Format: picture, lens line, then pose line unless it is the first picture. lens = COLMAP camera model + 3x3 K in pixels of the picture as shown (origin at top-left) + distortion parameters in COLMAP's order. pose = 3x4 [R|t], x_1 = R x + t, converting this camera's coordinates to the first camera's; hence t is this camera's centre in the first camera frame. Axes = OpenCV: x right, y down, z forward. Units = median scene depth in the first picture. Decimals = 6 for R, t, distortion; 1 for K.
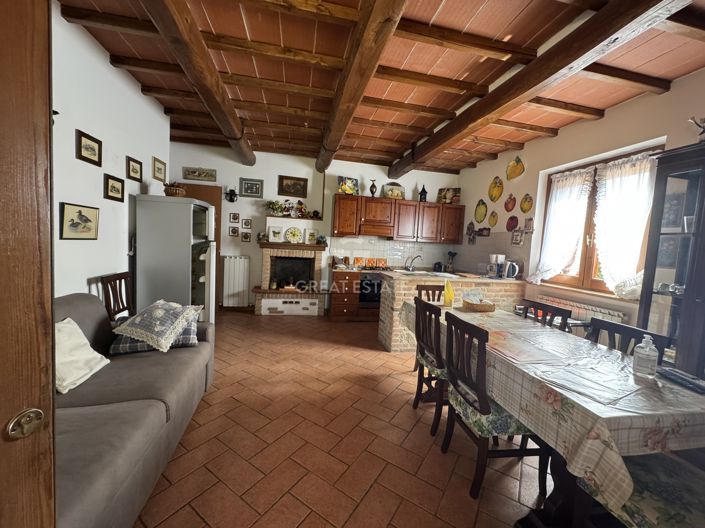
lens RADIAL K [[283.0, 0, 352.9], [0, 283.0, 261.8], [0, 0, 1]] dist [-0.001561, 0.000524]
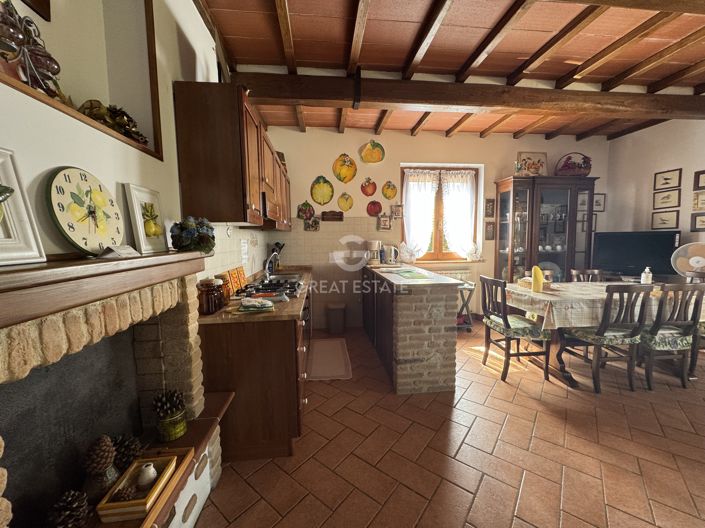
lens RADIAL K [[283.0, 0, 350.6], [0, 283.0, 263.2], [0, 0, 1]] dist [-0.001561, 0.000524]
pose [[0.085633, -0.134261, 0.987239, -0.453422], [0.083545, 0.988357, 0.127166, -0.079089], [-0.992818, 0.071590, 0.095853, 1.005802]]
